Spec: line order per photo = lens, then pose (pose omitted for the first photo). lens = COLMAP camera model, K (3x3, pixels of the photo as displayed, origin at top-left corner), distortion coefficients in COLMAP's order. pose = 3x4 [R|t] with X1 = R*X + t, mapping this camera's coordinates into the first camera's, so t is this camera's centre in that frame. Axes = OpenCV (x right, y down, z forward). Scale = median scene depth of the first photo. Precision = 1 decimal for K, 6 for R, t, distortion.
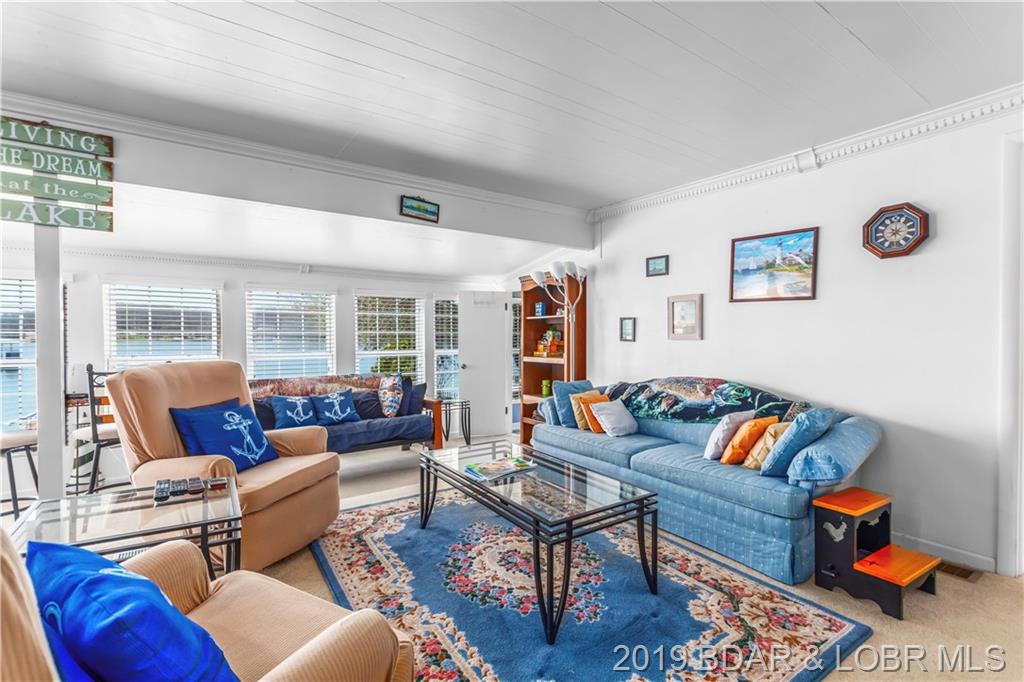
lens RADIAL K [[460.3, 0, 484.7], [0, 460.3, 360.3], [0, 0, 1]] dist [0.008377, -0.003577]
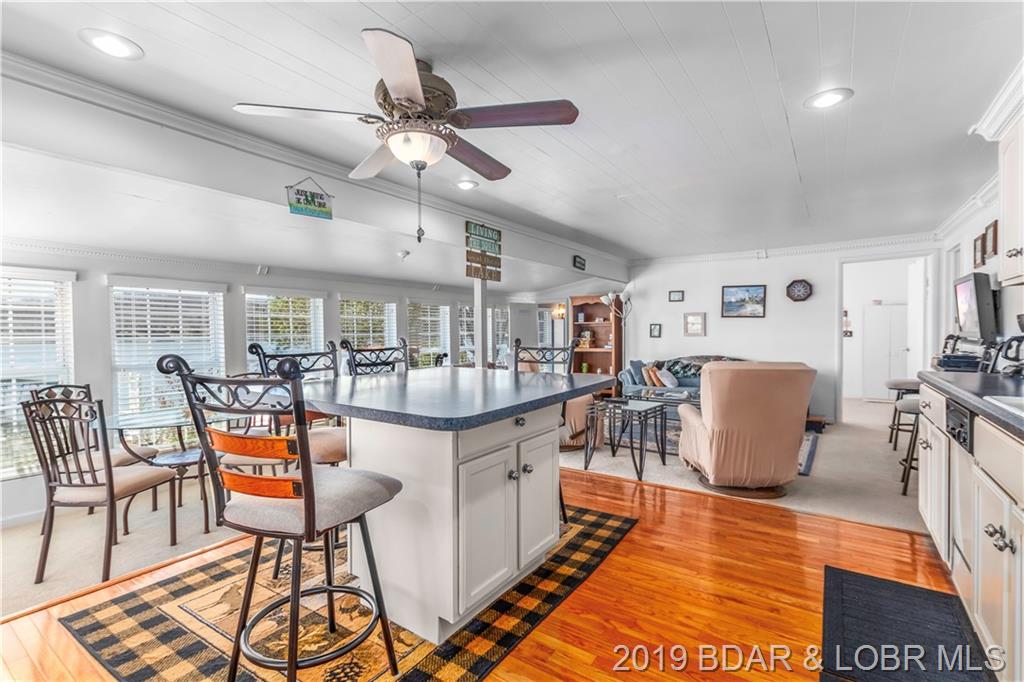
lens RADIAL K [[460.3, 0, 482.8], [0, 460.3, 357.9], [0, 0, 1]] dist [0.008377, -0.003577]
pose [[0.944674, -0.023149, 0.327191, -1.048562], [0.023225, 0.999724, 0.003676, 0.017873], [-0.327186, 0.004126, 0.944951, -0.523781]]
